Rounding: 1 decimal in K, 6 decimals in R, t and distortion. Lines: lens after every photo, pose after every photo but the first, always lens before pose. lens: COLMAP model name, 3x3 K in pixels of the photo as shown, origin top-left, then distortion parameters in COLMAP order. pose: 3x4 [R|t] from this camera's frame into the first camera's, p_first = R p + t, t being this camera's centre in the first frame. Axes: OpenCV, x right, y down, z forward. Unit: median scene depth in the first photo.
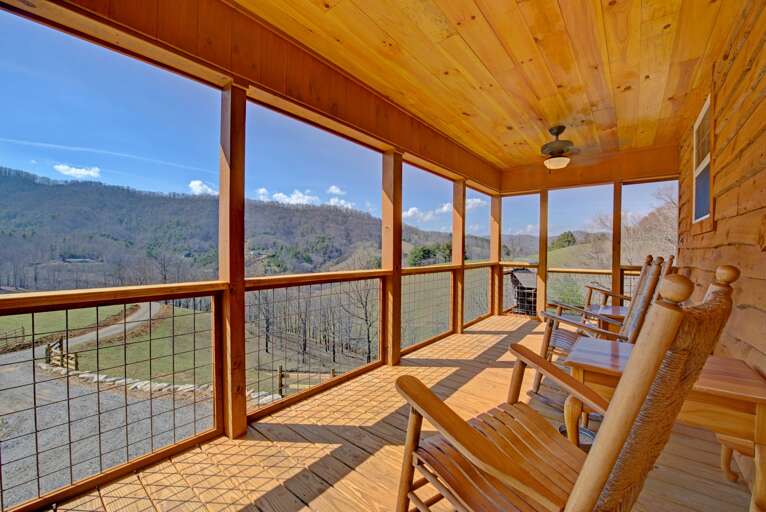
lens RADIAL K [[303.7, 0, 381.1], [0, 303.7, 255.1], [0, 0, 1]] dist [-0.014517, -0.003142]
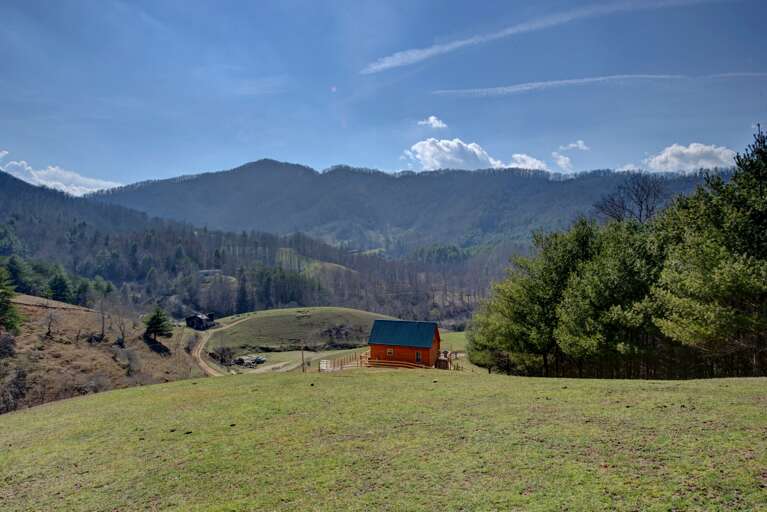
lens RADIAL K [[516.2, 0, 383.5], [0, 516.2, 256.0], [0, 0, 1]] dist [0.001205, 0.000180]
pose [[0.370688, 0.014141, -0.928650, 0.131262], [-0.015810, 0.999835, 0.008914, -0.027280], [0.928623, 0.011378, 0.370851, -0.060008]]
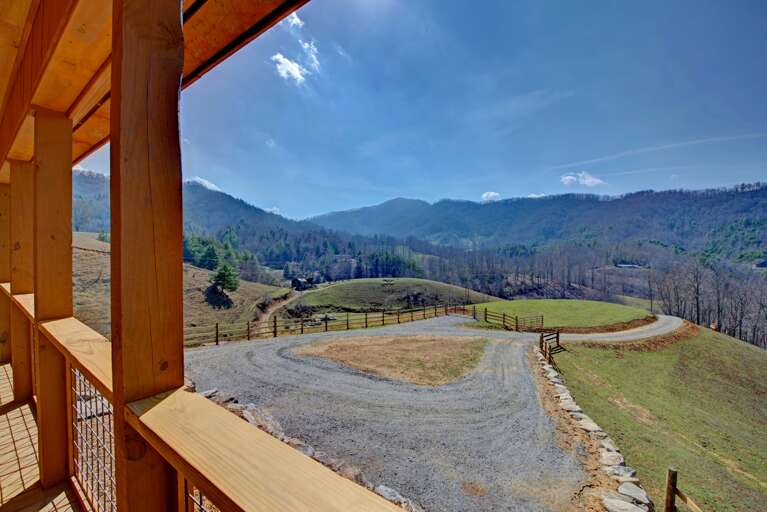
lens RADIAL K [[304.1, 0, 381.6], [0, 304.1, 255.1], [0, 0, 1]] dist [-0.014517, -0.003142]
pose [[0.081058, 0.002222, -0.996707, 0.003126], [-0.024141, 0.999709, 0.000266, -0.000375], [0.996417, 0.024040, 0.081088, 0.007843]]
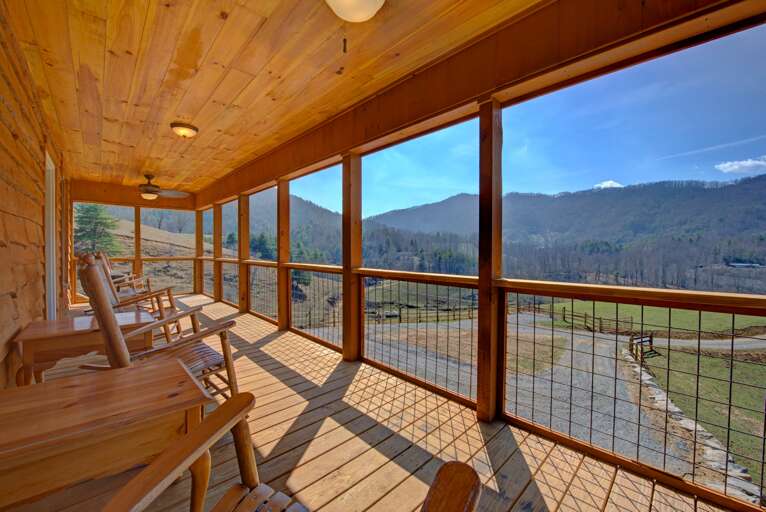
lens RADIAL K [[303.7, 0, 381.1], [0, 303.7, 255.1], [0, 0, 1]] dist [-0.014517, -0.003142]
pose [[-0.121676, 0.009092, -0.992528, 0.005140], [-0.021184, 0.999706, 0.011755, -0.000002], [0.992344, 0.022456, -0.121448, 0.006127]]
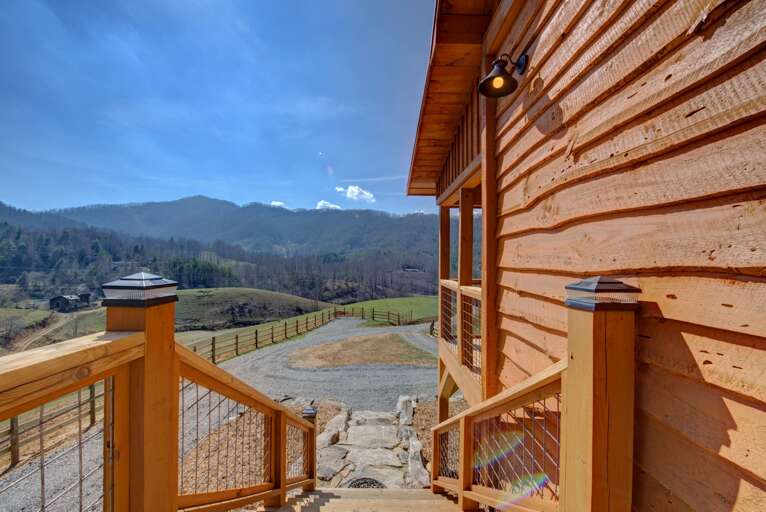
lens RADIAL K [[303.7, 0, 381.1], [0, 303.7, 255.1], [0, 0, 1]] dist [-0.014517, -0.003142]
pose [[0.634583, -0.015872, -0.772692, -0.001293], [-0.018086, 0.999210, -0.035378, 0.000011], [0.772643, 0.036426, 0.633795, -0.009371]]
